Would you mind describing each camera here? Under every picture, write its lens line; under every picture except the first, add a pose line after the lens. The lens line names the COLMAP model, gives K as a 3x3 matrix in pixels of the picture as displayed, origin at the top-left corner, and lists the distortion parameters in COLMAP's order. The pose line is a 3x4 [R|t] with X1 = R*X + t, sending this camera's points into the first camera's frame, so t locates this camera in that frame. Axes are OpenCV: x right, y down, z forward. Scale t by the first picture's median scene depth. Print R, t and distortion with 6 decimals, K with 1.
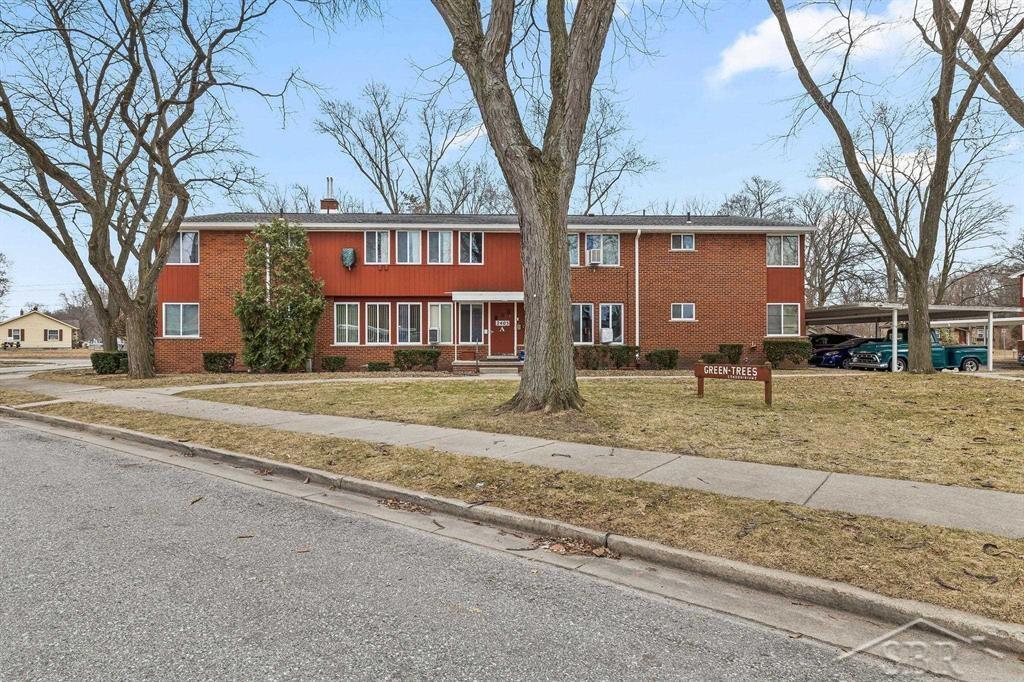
lens RADIAL K [[522.7, 0, 524.4], [0, 522.7, 339.0], [0, 0, 1]] dist [-0.006524, -0.000436]
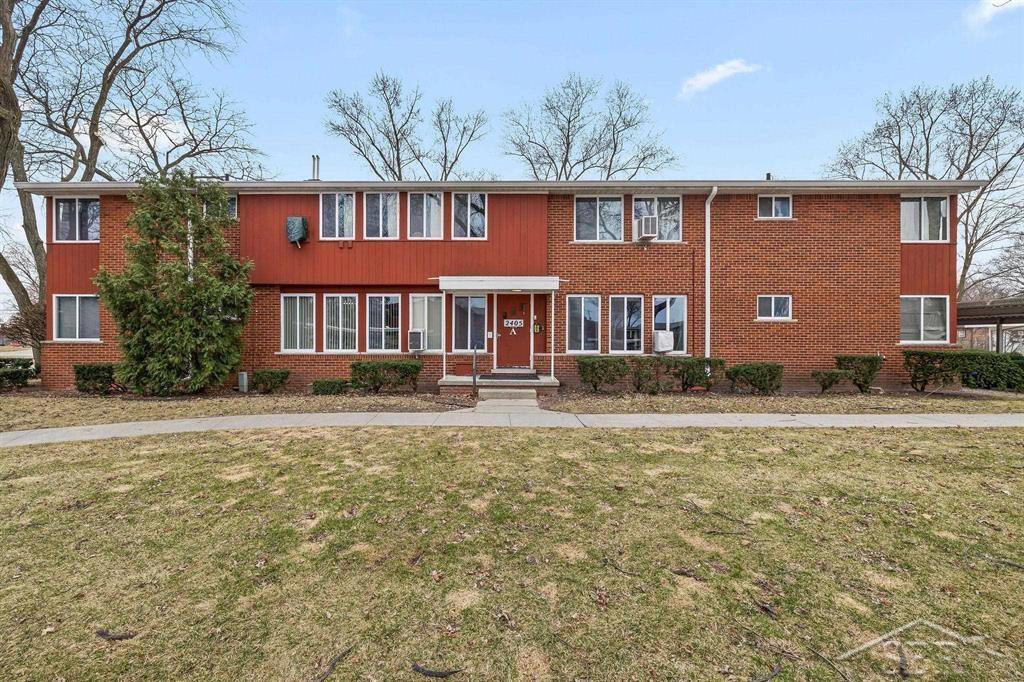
lens RADIAL K [[436.9, 0, 511.1], [0, 436.9, 337.0], [0, 0, 1]] dist [-0.002406, -0.000232]
pose [[0.998661, 0.004565, -0.051525, -0.014915], [-0.004764, 0.999982, -0.003737, -0.009399], [0.051507, 0.003977, 0.998665, 0.412025]]
